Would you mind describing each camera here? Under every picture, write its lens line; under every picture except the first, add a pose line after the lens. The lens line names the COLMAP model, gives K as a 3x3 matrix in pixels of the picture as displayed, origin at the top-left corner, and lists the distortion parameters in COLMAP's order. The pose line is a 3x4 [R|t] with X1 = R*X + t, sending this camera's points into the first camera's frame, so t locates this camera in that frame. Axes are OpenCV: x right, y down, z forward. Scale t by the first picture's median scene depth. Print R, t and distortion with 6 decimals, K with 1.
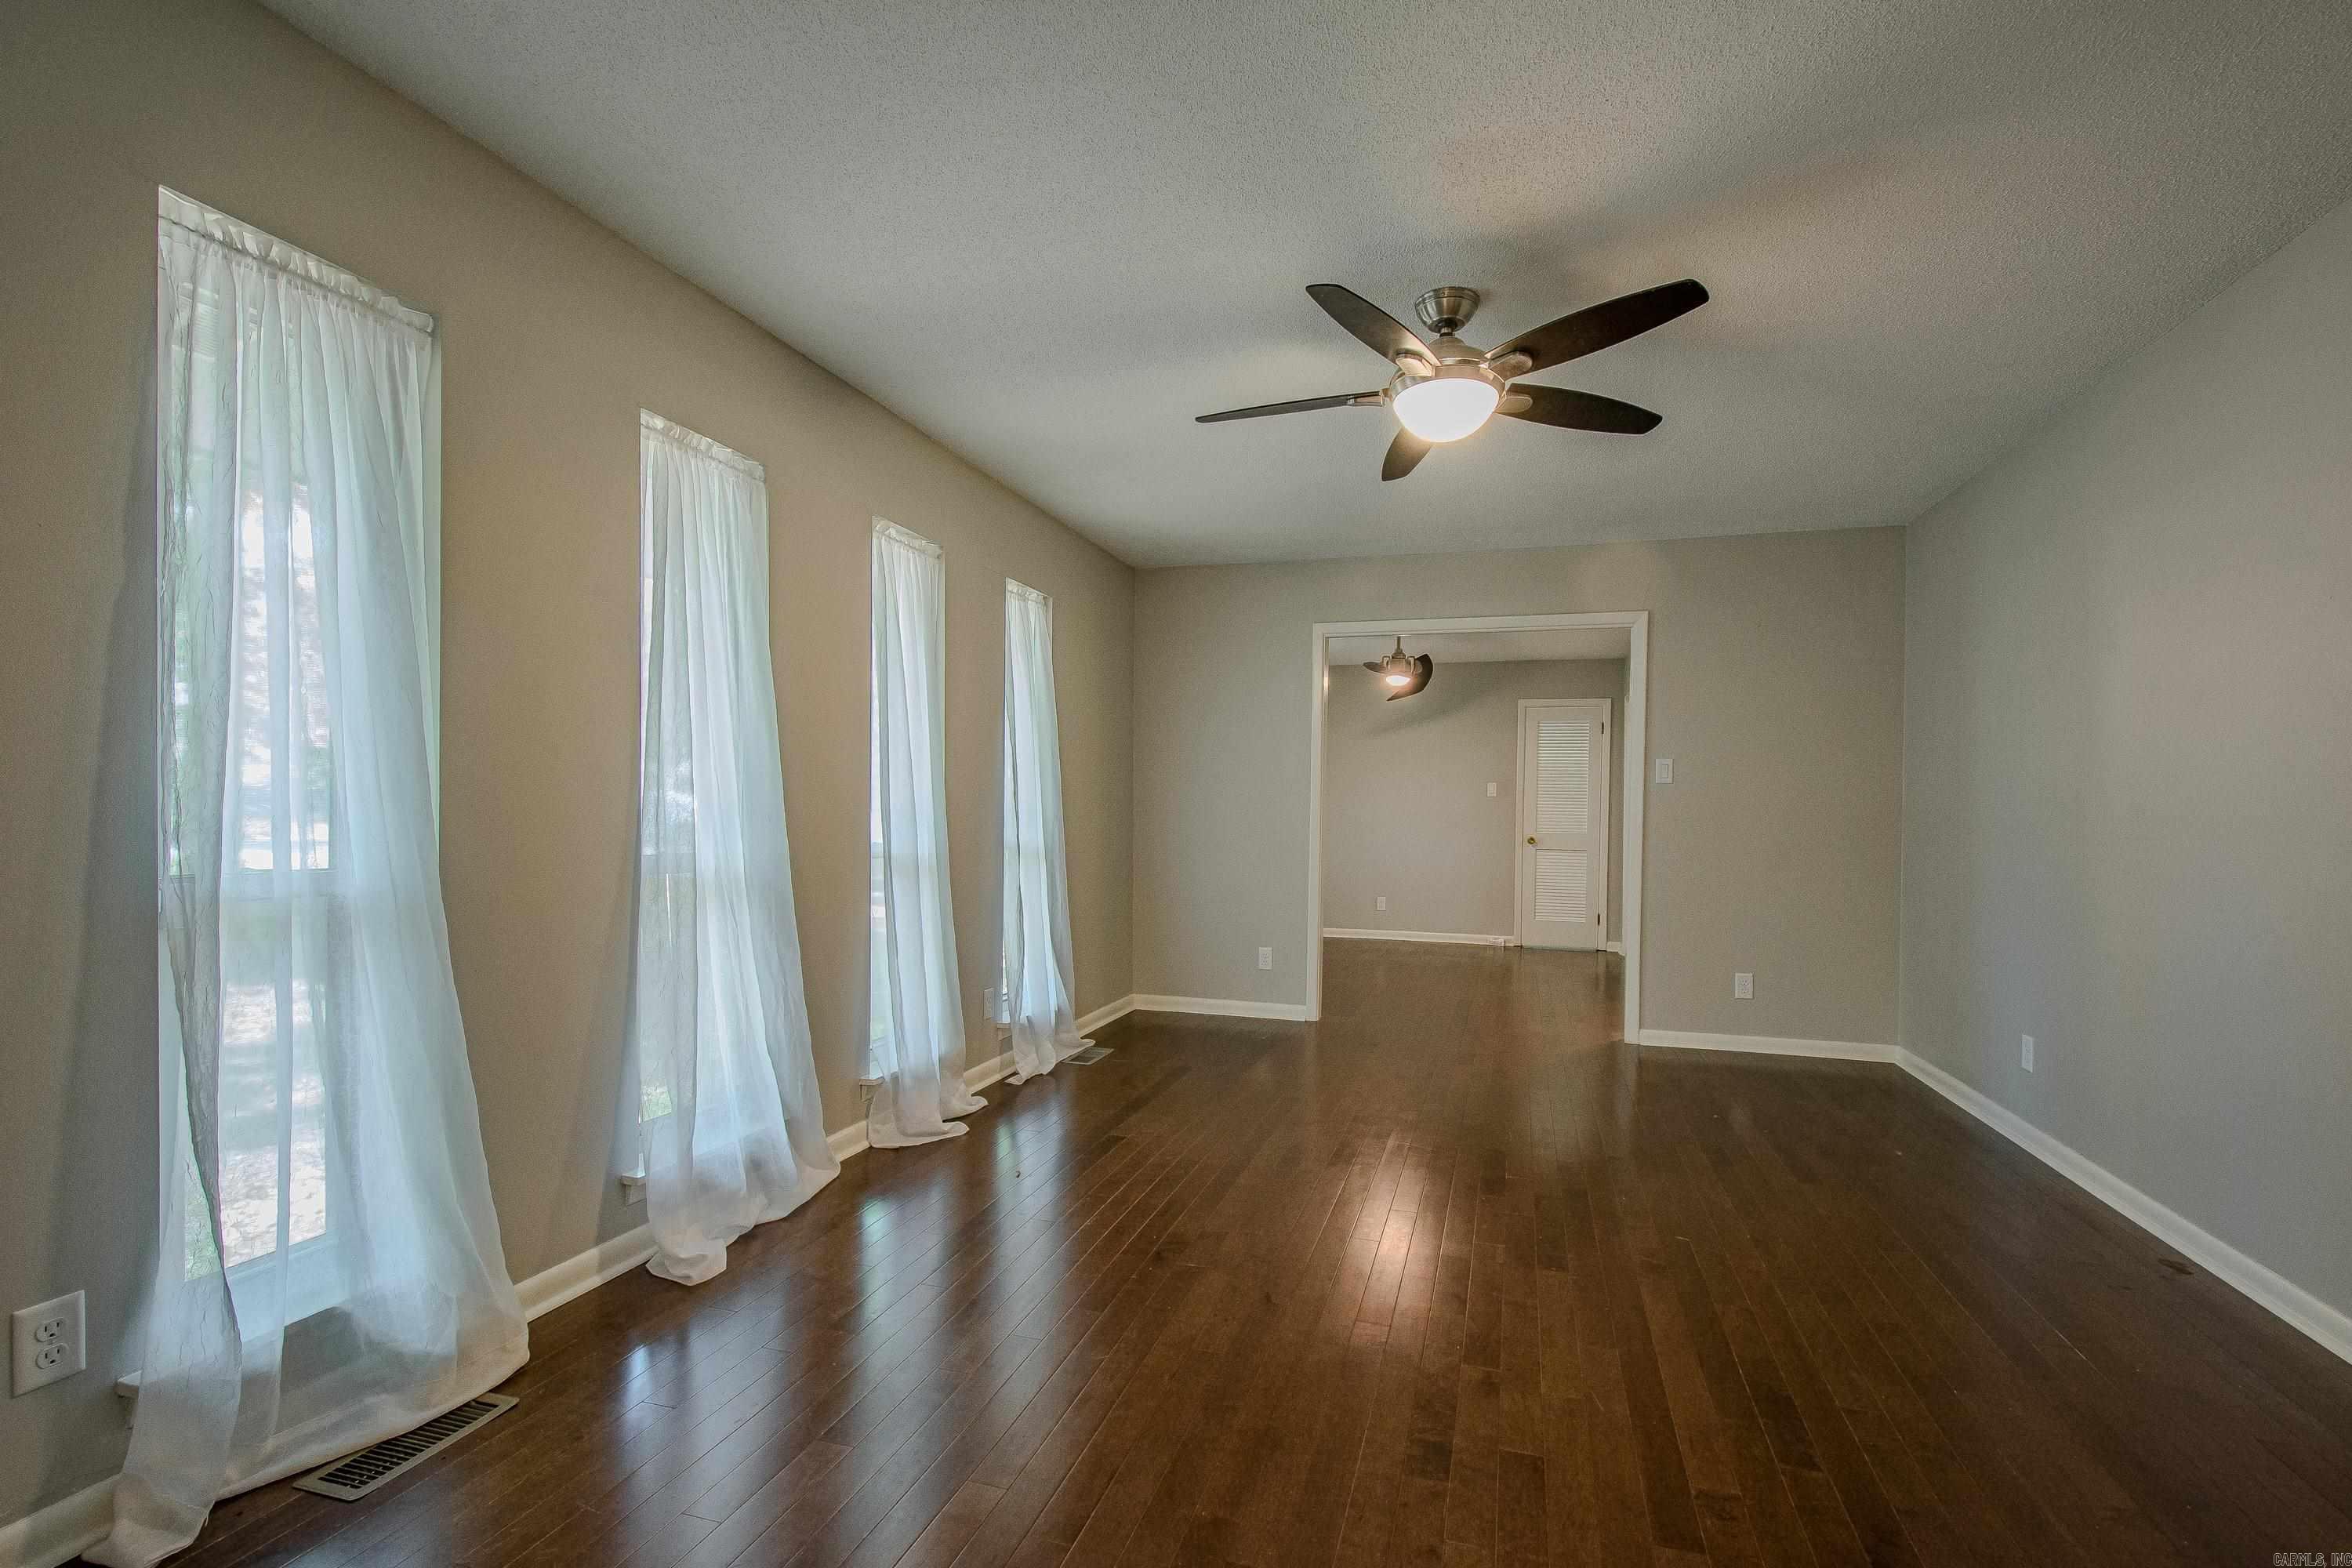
lens RADIAL K [[1028.3, 0, 1210.5], [0, 1028.3, 823.8], [0, 0, 1]] dist [0.018568, -0.007599]
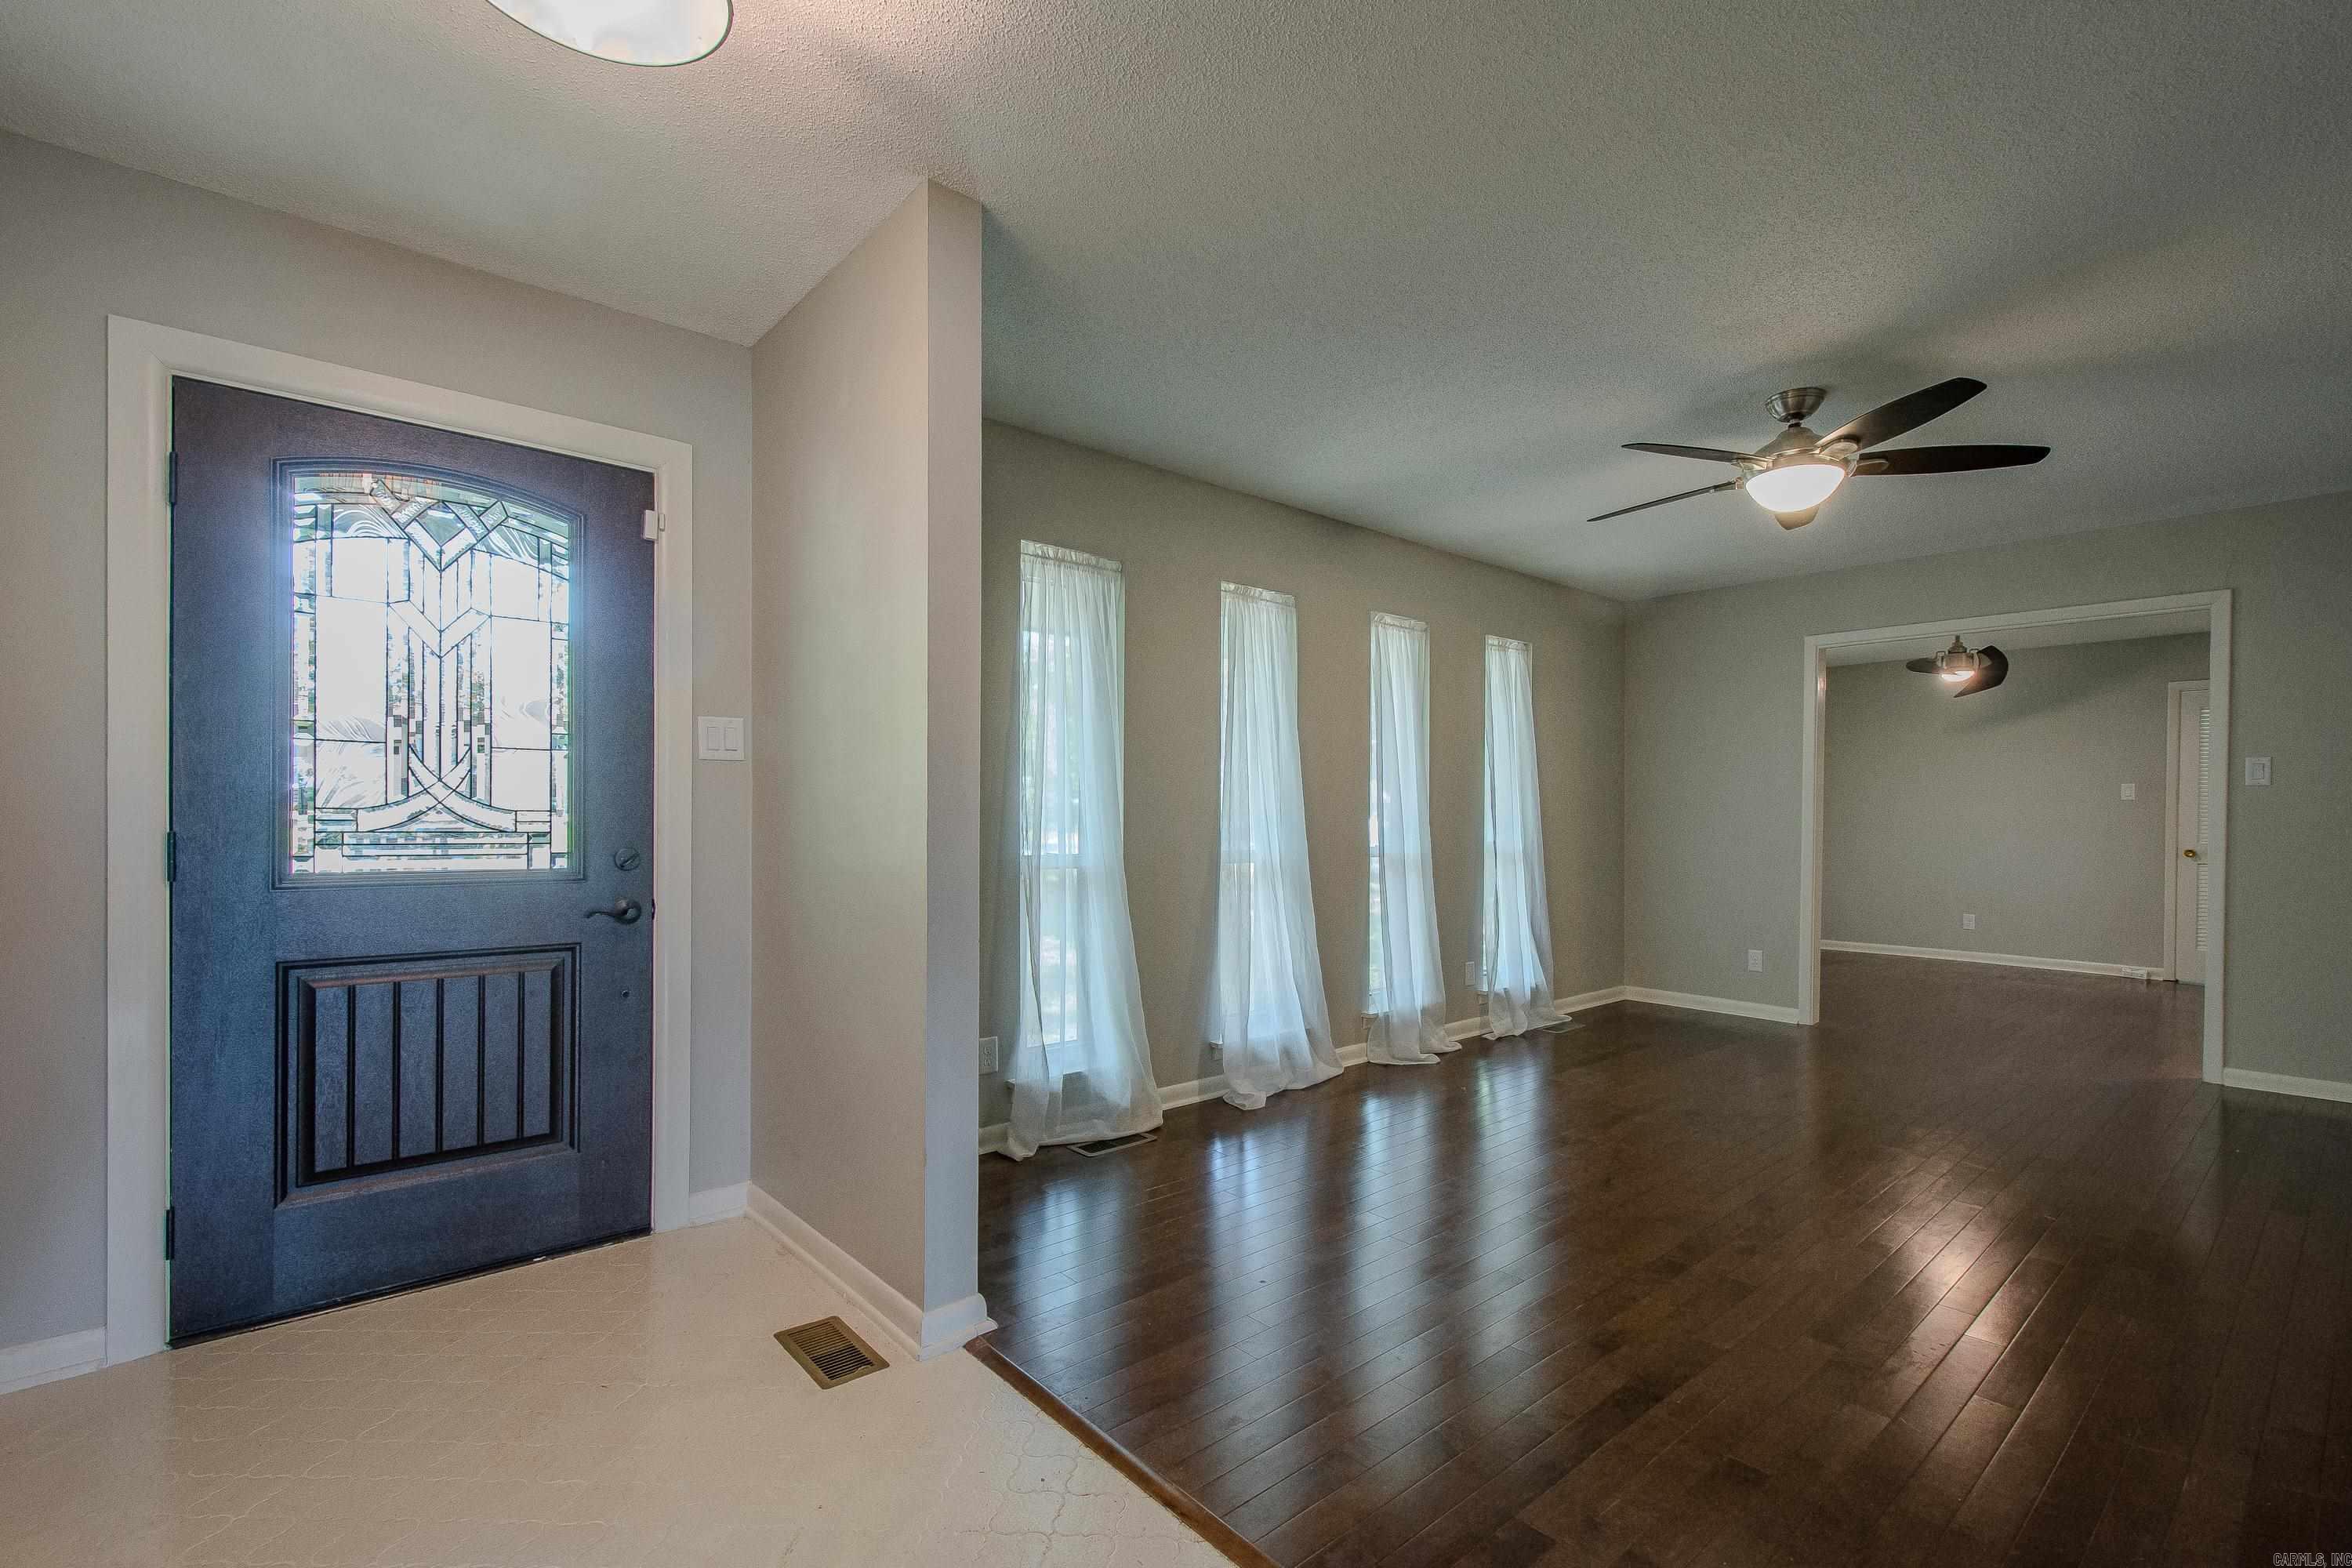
lens RADIAL K [[1028.3, 0, 1210.5], [0, 1028.3, 823.8], [0, 0, 1]] dist [0.018568, -0.007599]
pose [[0.848989, -0.004397, -0.528392, 0.278794], [-0.000162, 0.999963, -0.008582, 0.000946], [0.528411, 0.007372, 0.848957, -0.370973]]
